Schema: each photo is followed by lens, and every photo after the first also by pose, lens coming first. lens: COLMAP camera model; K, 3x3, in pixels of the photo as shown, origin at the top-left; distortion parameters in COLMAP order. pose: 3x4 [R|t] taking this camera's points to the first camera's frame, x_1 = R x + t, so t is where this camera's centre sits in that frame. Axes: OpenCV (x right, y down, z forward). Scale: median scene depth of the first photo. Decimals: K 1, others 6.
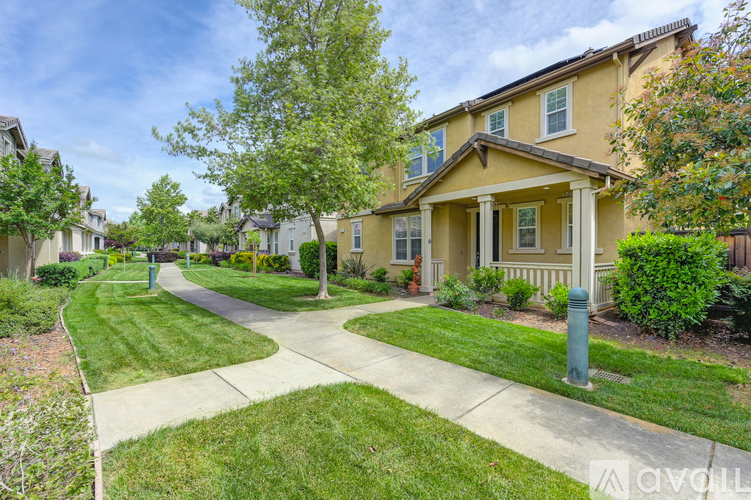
lens RADIAL K [[349.7, 0, 375.7], [0, 349.7, 251.5], [0, 0, 1]] dist [-0.002046, -0.000353]
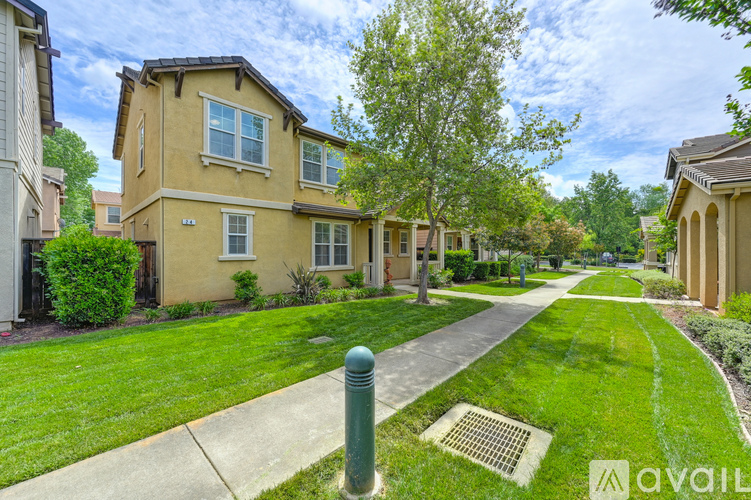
lens RADIAL K [[291.1, 0, 376.0], [0, 291.1, 250.8], [0, 0, 1]] dist [-0.003307, -0.000211]
pose [[-0.181572, 0.009099, 0.983336, -0.969660], [0.006587, 0.999946, -0.008036, -0.012894], [-0.983356, 0.005018, -0.181622, 1.288160]]
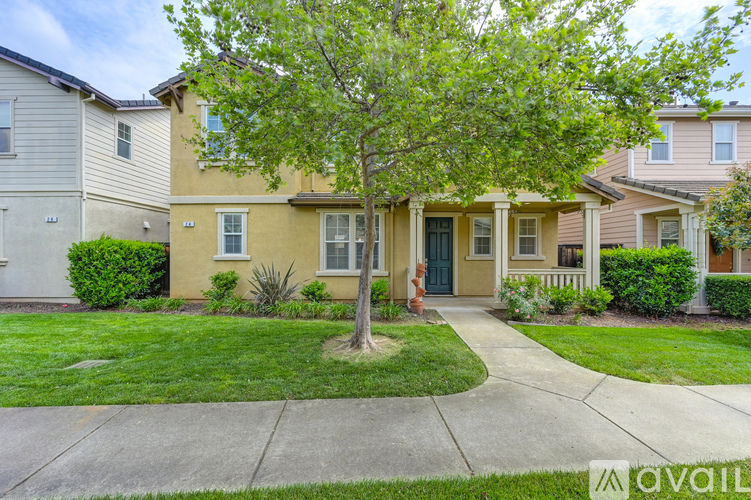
lens RADIAL K [[309.5, 0, 376.9], [0, 309.5, 252.9], [0, 0, 1]] dist [0.003563, 0.000187]
pose [[0.592998, -0.002406, 0.805200, -0.540707], [-0.000139, 0.999995, 0.003090, -0.018102], [-0.805204, -0.001944, 0.592995, 0.684998]]
